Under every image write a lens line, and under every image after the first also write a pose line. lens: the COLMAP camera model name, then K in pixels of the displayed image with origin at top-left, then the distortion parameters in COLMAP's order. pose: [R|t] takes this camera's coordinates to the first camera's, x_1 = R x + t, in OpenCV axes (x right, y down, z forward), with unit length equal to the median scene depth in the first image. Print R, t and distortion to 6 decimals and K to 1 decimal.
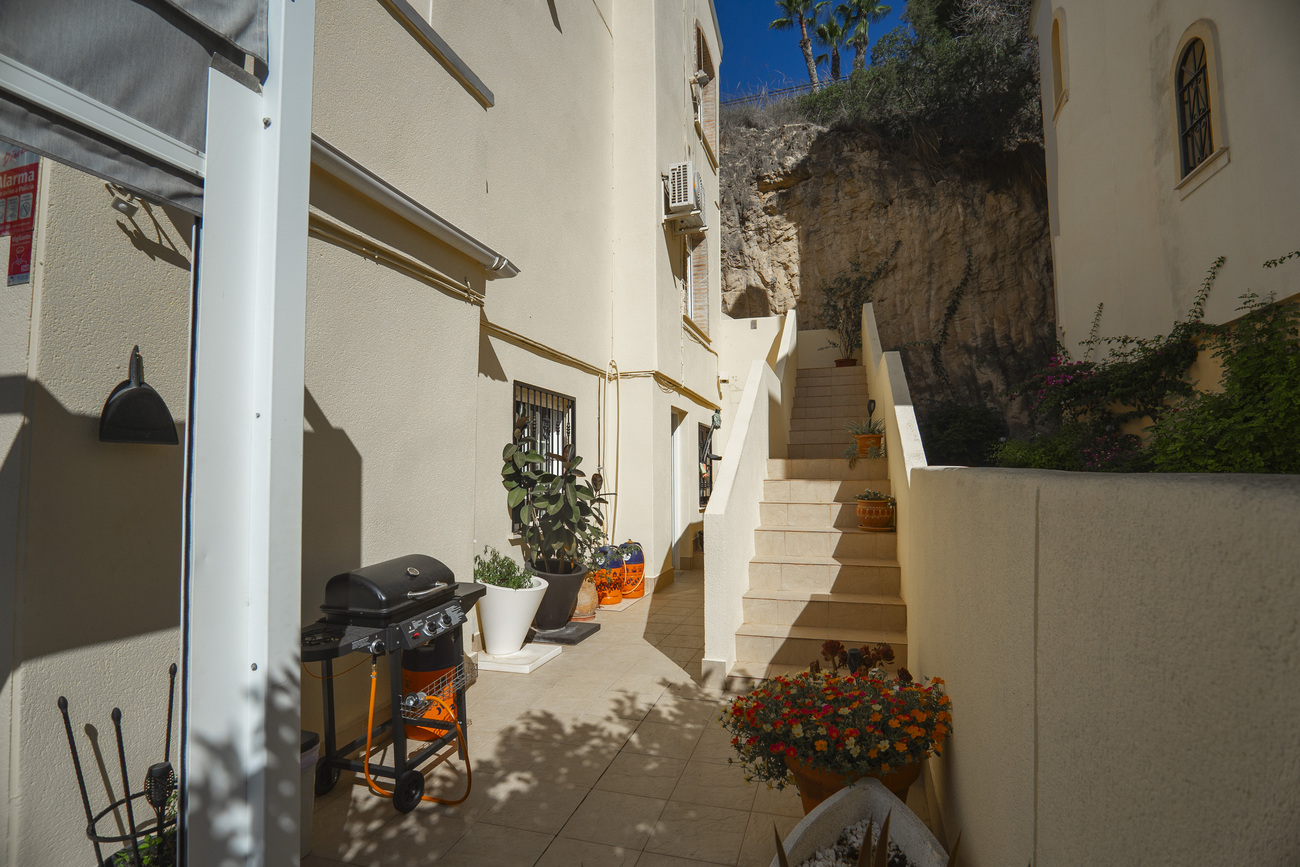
lens RADIAL K [[631.8, 0, 669.0], [0, 631.8, 439.1], [0, 0, 1]] dist [-0.023549, 0.001987]
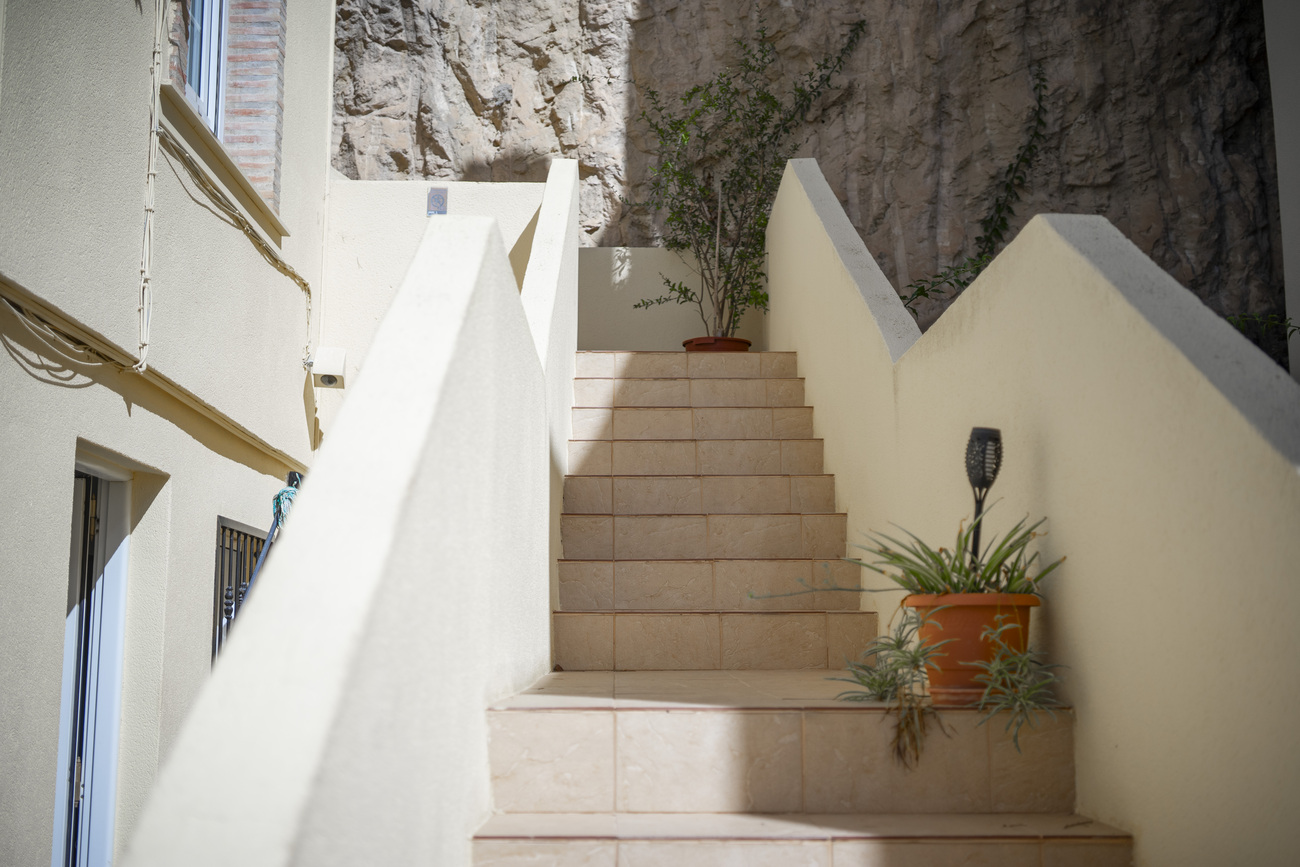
lens RADIAL K [[1550.5, 0, 650.0], [0, 1550.5, 433.5], [0, 0, 1]] dist [0.052783, -0.379378]
pose [[0.960893, 0.049732, 0.272417, 0.028538], [-0.025487, 0.995449, -0.091829, -0.004277], [-0.275744, 0.081294, 0.957787, 0.220073]]
